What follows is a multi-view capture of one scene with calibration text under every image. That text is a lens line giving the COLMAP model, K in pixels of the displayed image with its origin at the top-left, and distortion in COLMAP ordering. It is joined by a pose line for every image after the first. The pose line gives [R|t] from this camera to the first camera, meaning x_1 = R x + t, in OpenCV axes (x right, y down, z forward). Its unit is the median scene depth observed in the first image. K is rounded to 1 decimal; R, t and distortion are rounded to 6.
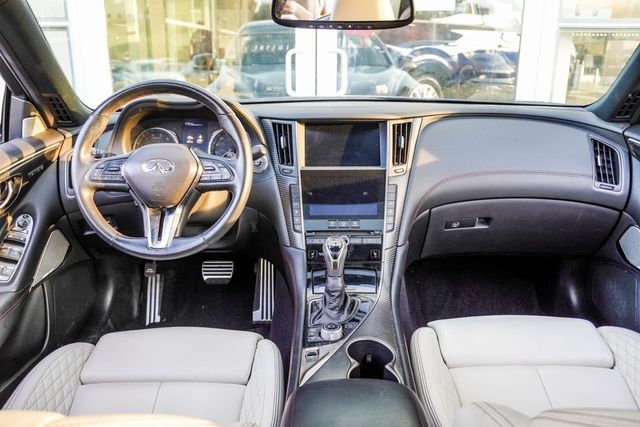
lens RADIAL K [[600.2, 0, 324.7], [0, 600.2, 214.4], [0, 0, 1]] dist [-0.010420, 0.000000]
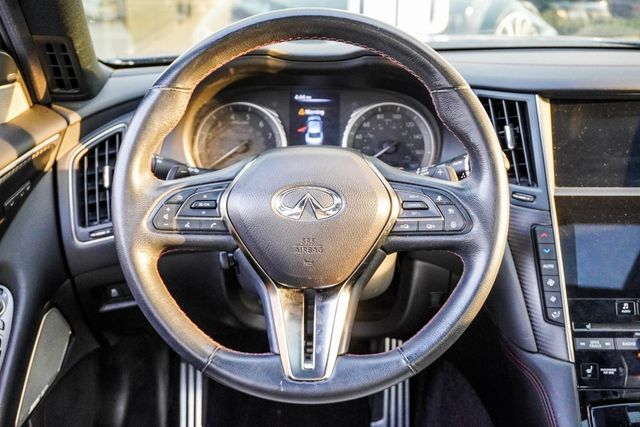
lens RADIAL K [[806.1, 0, 318.2], [0, 806.1, 213.9], [0, 0, 1]] dist [0.020961, 0.000000]
pose [[0.999917, 0.006627, 0.011042, -0.236836], [-0.007003, 0.999383, 0.034404, -0.078849], [-0.010807, -0.034478, 0.999347, 0.330909]]
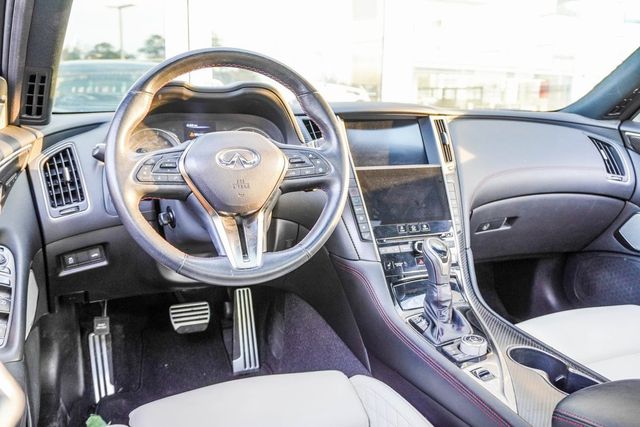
lens RADIAL K [[579.1, 0, 321.0], [0, 579.1, 216.1], [0, 0, 1]] dist [-0.008069, 0.000000]
pose [[0.924396, -0.059494, 0.376765, -0.391185], [0.094648, 0.992646, -0.075473, 0.047145], [-0.369504, 0.105428, 0.923229, 0.261791]]
